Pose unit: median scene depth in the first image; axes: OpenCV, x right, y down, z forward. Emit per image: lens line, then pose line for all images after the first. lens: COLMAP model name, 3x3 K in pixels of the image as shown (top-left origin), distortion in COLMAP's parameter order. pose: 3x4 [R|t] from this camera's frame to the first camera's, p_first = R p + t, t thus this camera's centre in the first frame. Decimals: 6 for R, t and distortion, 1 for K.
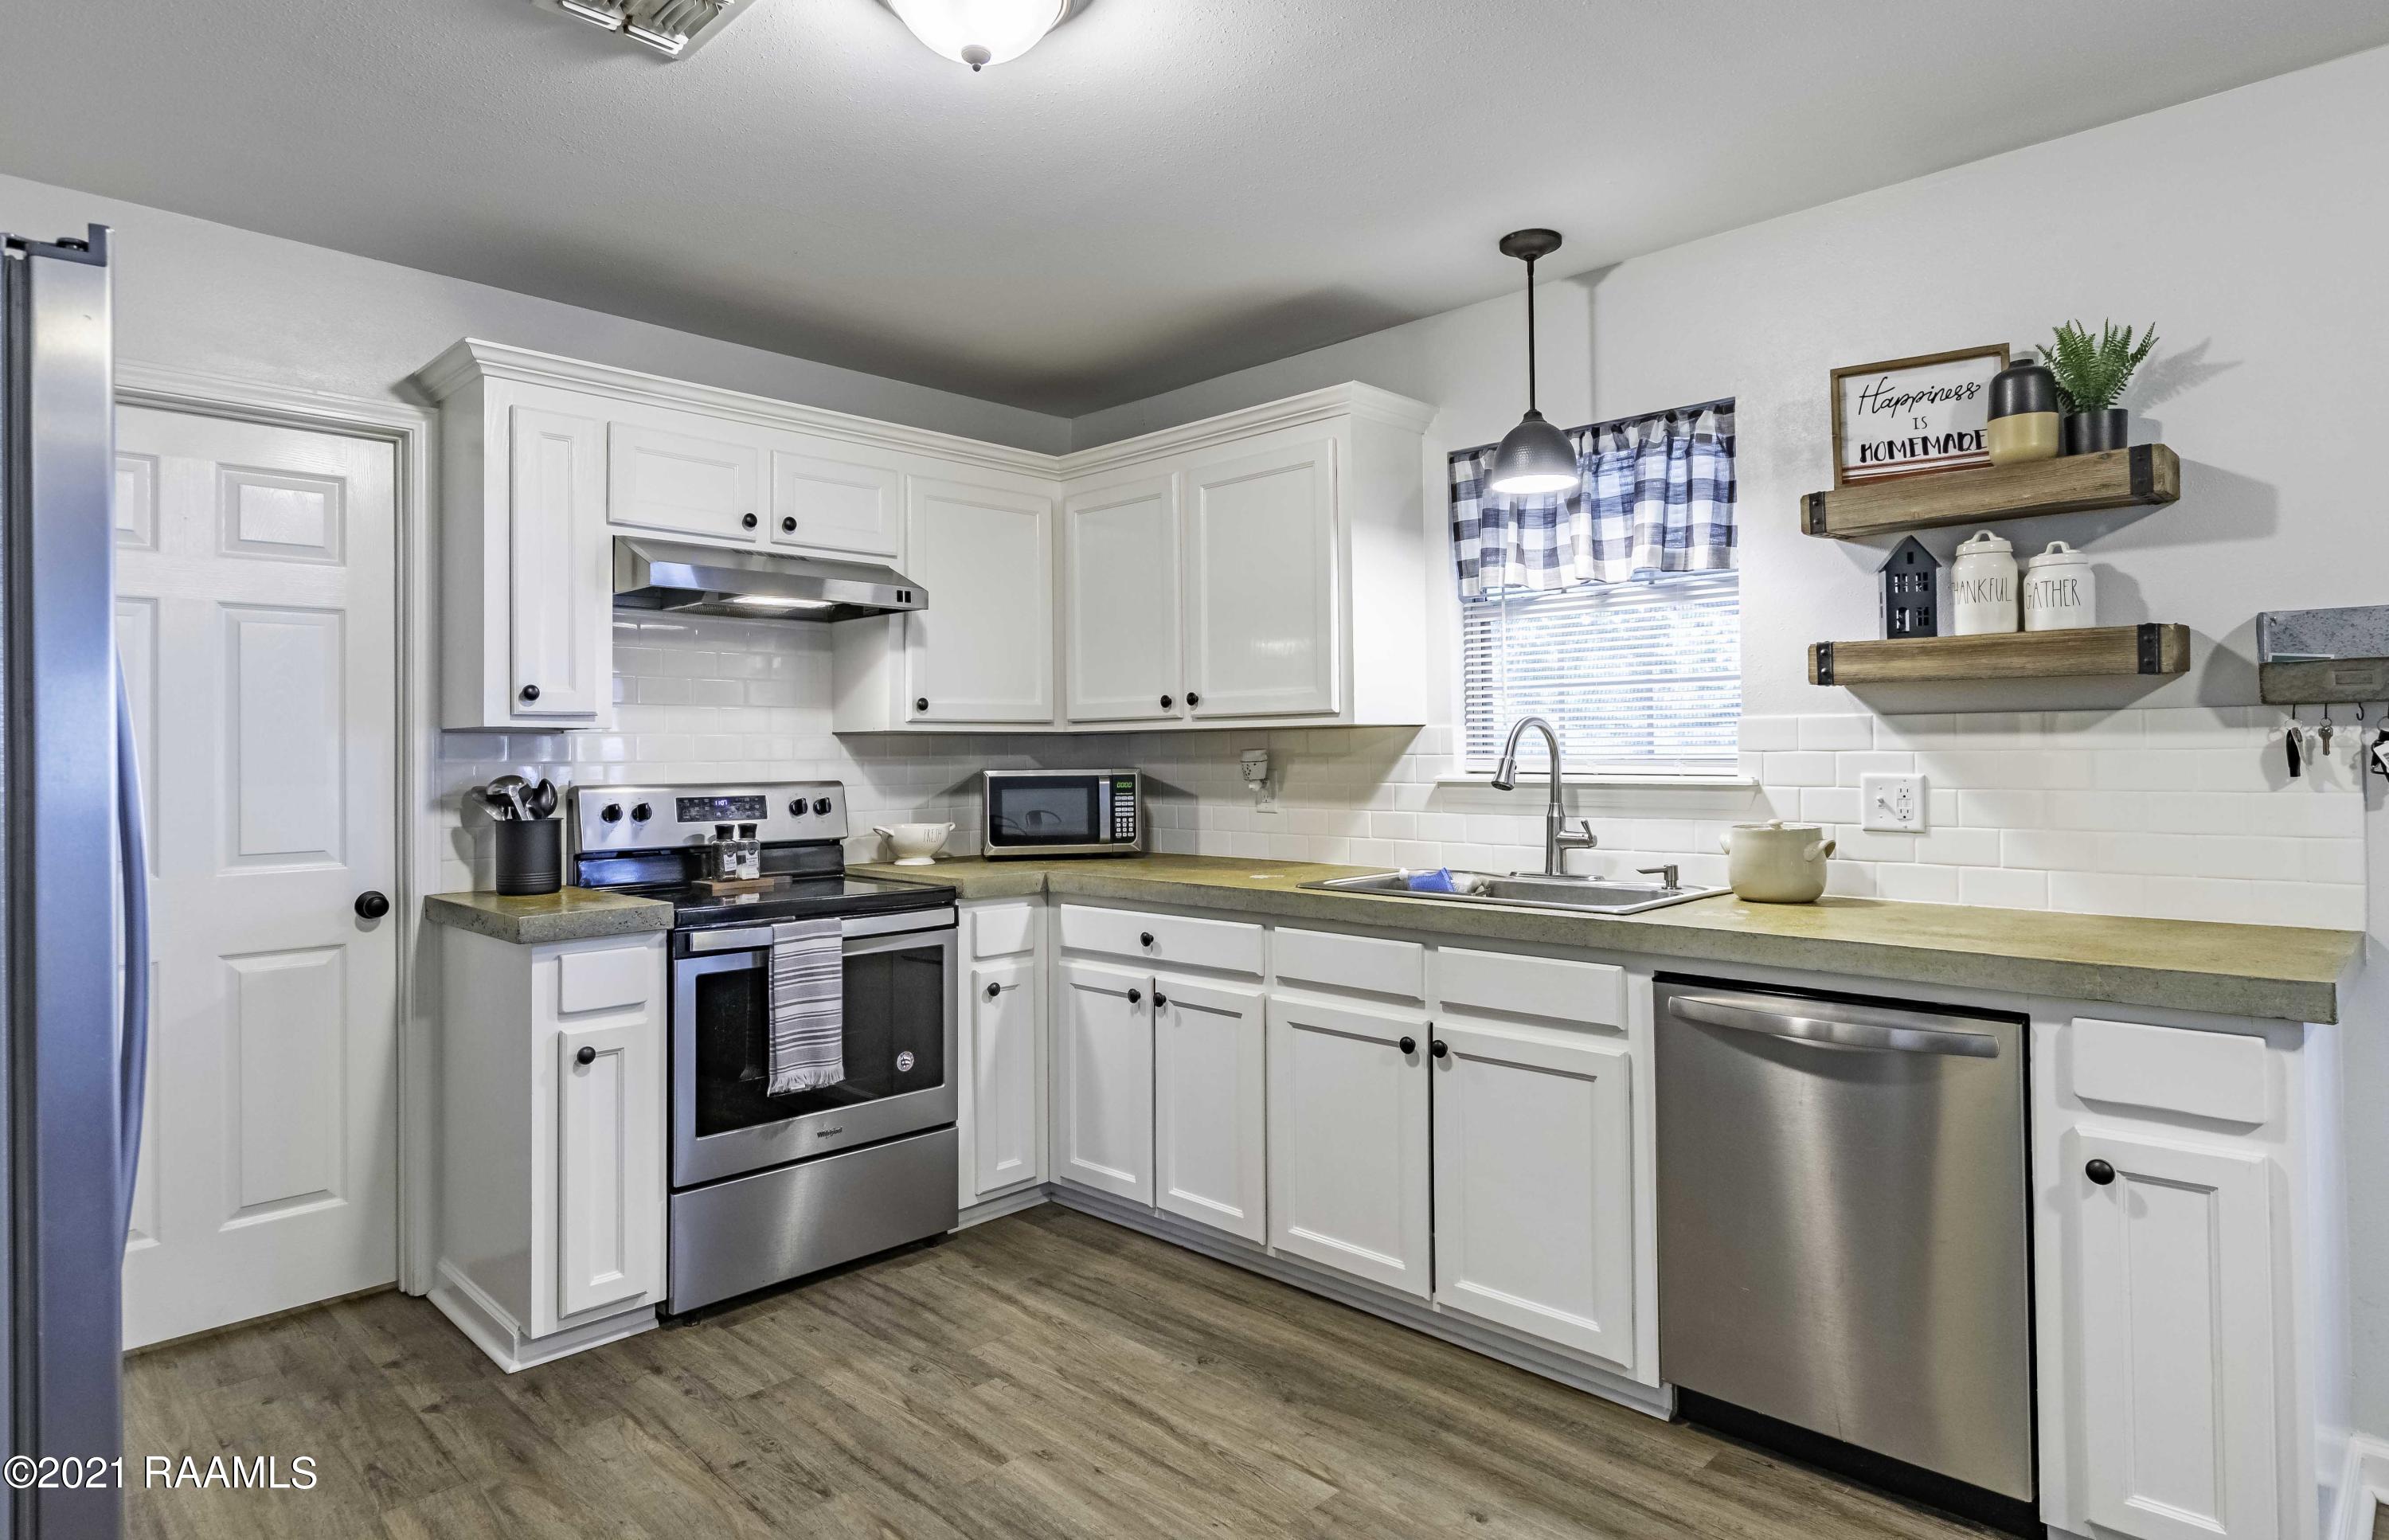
lens RADIAL K [[1277.3, 0, 1190.9], [0, 1277.3, 735.0], [0, 0, 1]] dist [-0.000447, 0.000834]
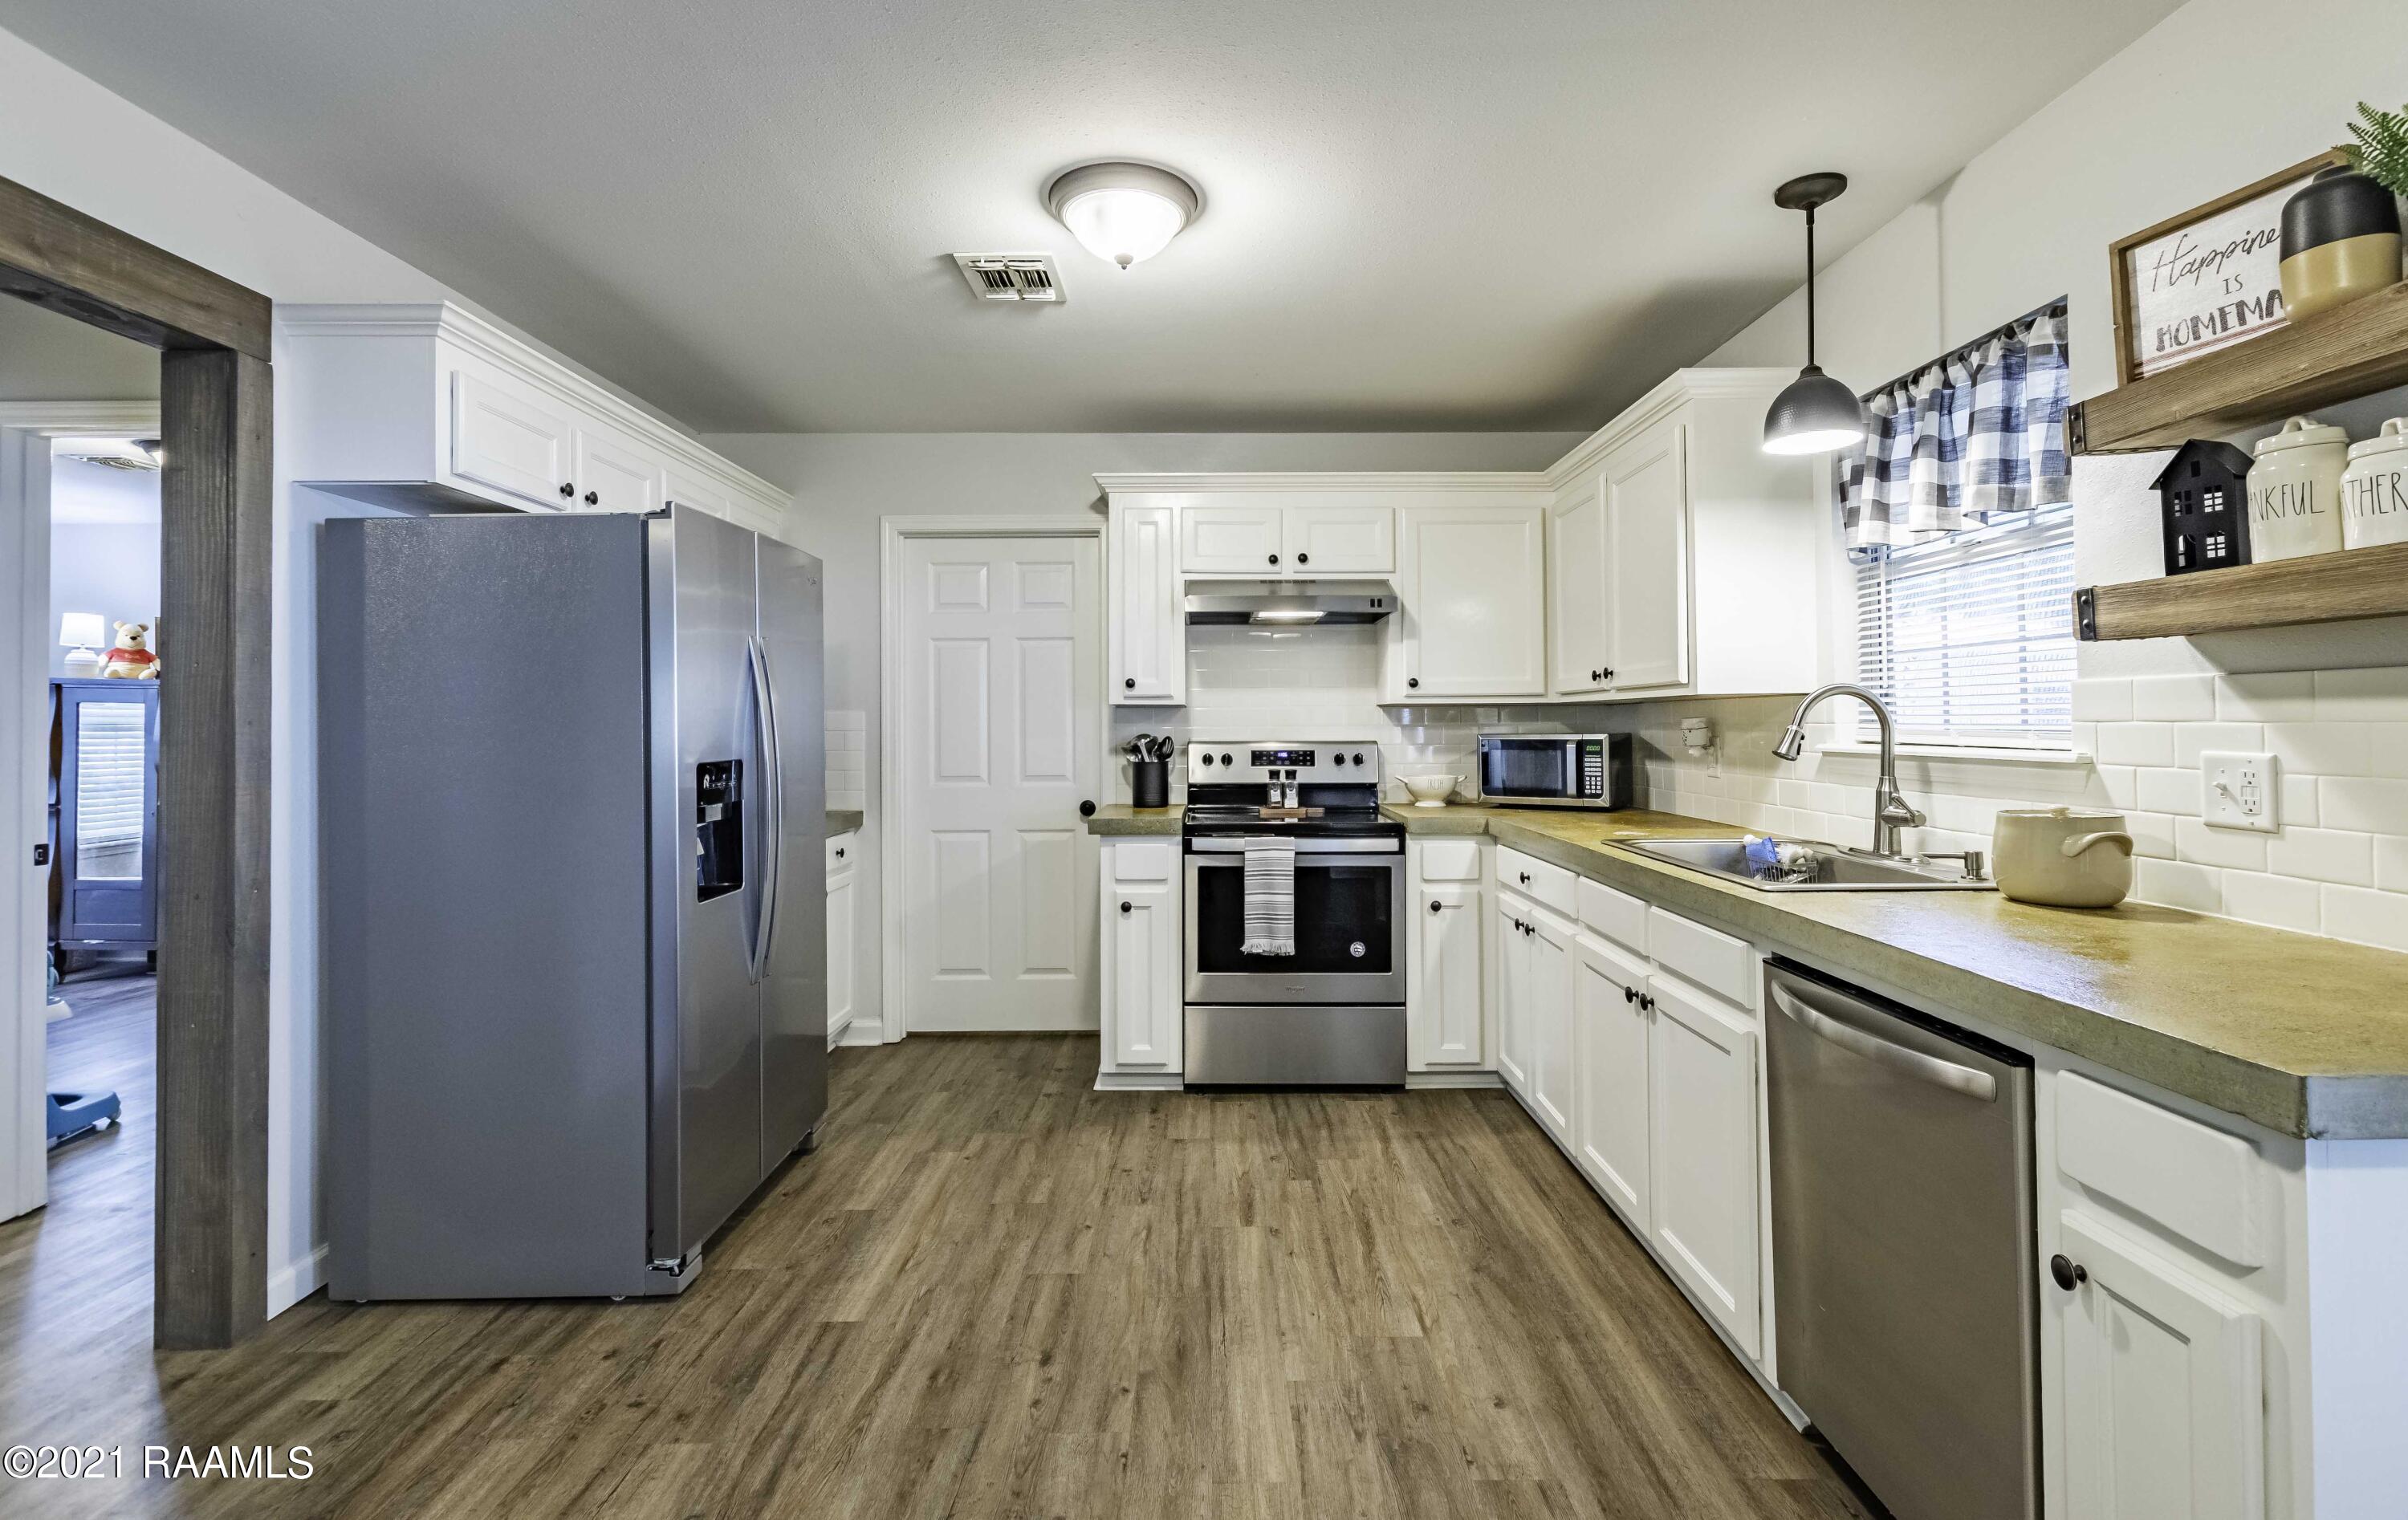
lens RADIAL K [[1039.9, 0, 1208.4], [0, 1039.9, 709.4], [0, 0, 1]] dist [0.002575, -0.000123]
pose [[0.714373, -0.005378, -0.699744, 0.481149], [0.009943, 0.999948, 0.002465, -0.002213], [0.699694, -0.008719, 0.714389, 0.119239]]
